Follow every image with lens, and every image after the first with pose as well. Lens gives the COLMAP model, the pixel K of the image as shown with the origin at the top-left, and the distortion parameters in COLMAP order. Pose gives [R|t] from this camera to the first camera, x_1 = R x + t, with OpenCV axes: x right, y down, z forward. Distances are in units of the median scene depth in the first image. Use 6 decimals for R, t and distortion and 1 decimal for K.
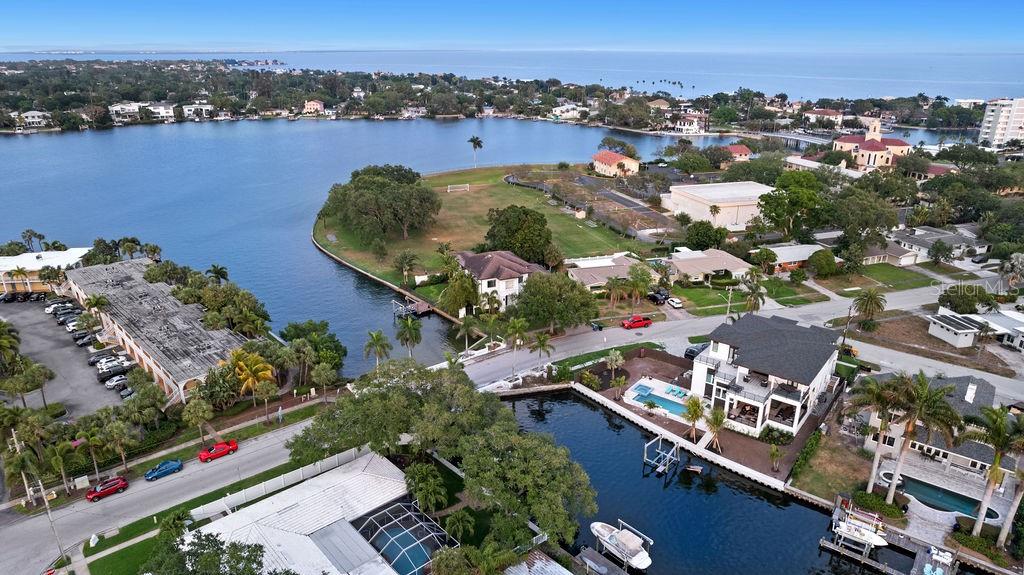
lens RADIAL K [[655.9, 0, 510.7], [0, 655.9, 290.6], [0, 0, 1]] dist [-0.067938, 0.054225]
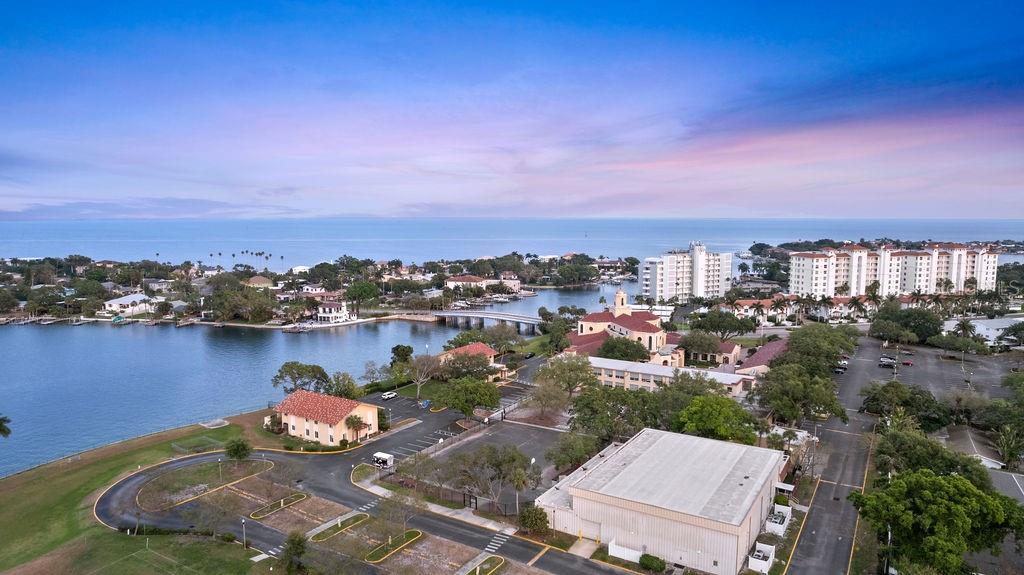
lens RADIAL K [[655.9, 0, 515.6], [0, 655.9, 286.8], [0, 0, 1]] dist [-0.067938, 0.054225]
pose [[0.767642, -0.072036, 0.636818, -0.029535], [0.226730, 0.959927, -0.164722, -0.098358], [-0.599433, 0.270833, 0.753213, 0.275795]]
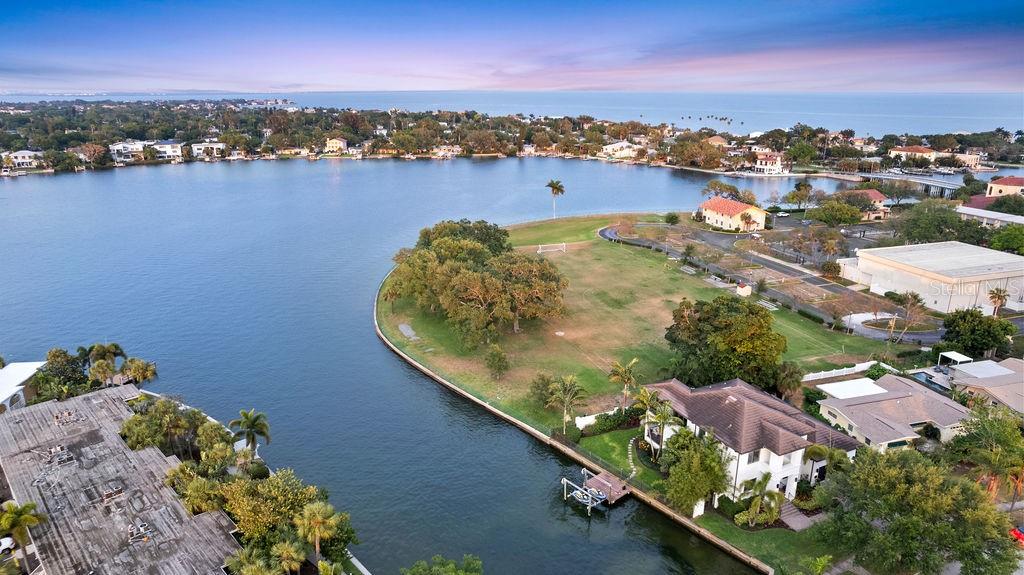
lens RADIAL K [[655.9, 0, 508.3], [0, 655.9, 285.9], [0, 0, 1]] dist [-0.067938, 0.054225]
pose [[0.999970, -0.002423, -0.007353, -0.061883], [0.001951, 0.997985, -0.063419, -0.032095], [0.007492, 0.063403, 0.997960, 0.118949]]
